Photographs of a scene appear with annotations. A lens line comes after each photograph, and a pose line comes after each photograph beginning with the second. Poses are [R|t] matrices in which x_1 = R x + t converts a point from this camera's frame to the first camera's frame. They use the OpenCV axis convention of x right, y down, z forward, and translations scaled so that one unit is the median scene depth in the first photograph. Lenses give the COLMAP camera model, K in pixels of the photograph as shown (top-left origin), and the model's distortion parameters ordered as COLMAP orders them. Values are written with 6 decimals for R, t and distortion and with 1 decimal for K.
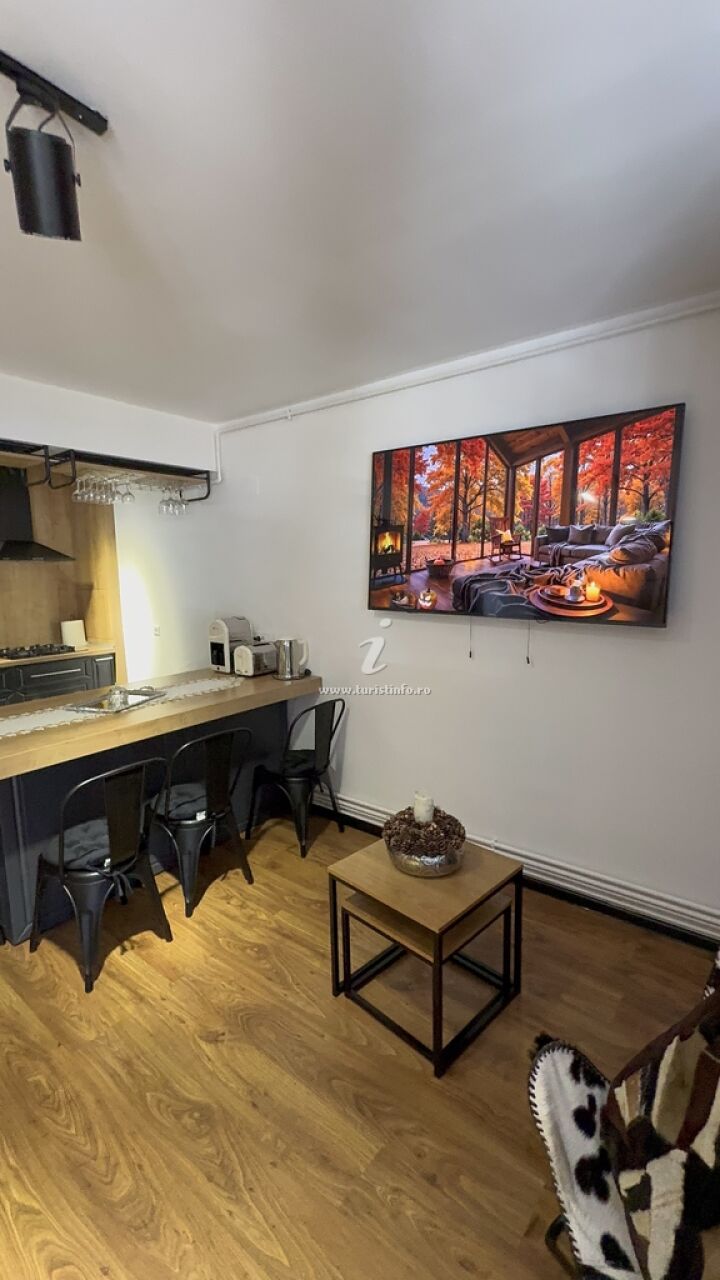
lens RADIAL K [[558.7, 0, 360.0], [0, 558.7, 640.0], [0, 0, 1]] dist [0.000954, 0.000964]
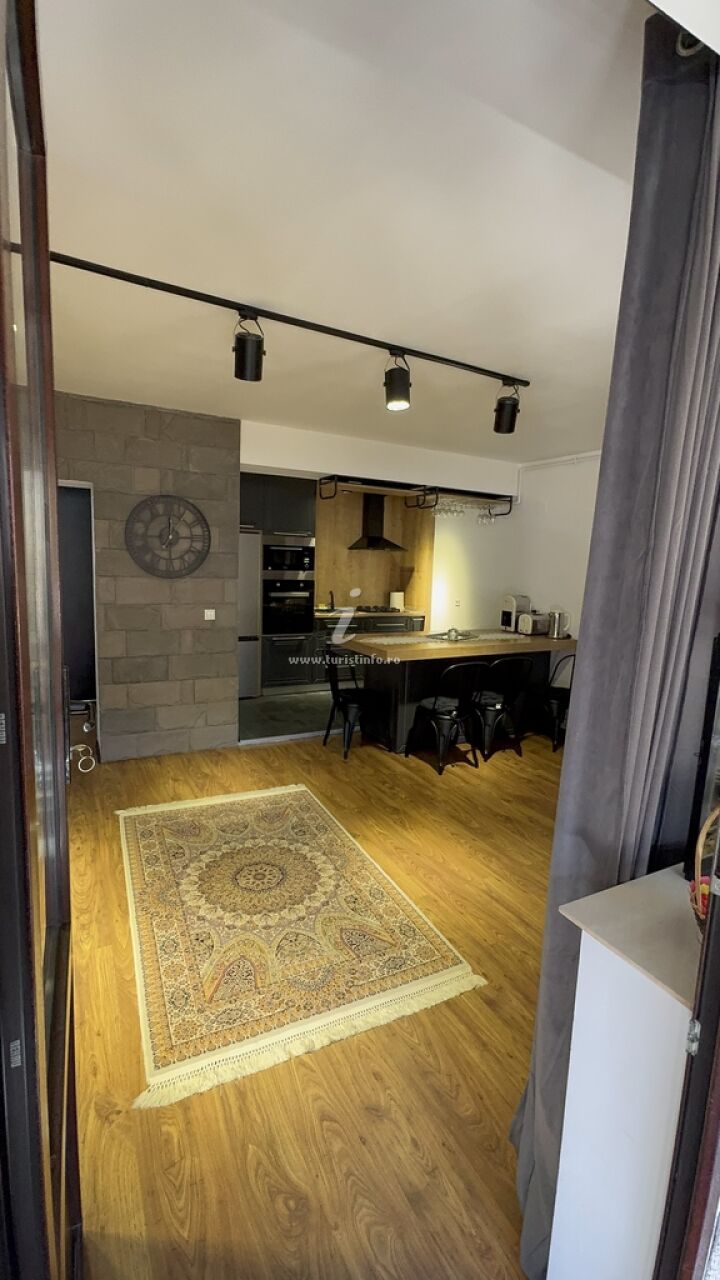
lens RADIAL K [[558.7, 0, 360.0], [0, 558.7, 640.0], [0, 0, 1]] dist [0.000954, 0.000964]
pose [[0.910889, 0.109041, -0.397985, -0.008534], [-0.104694, 0.993966, 0.032710, 0.077210], [0.399151, 0.011872, 0.916809, -0.562030]]
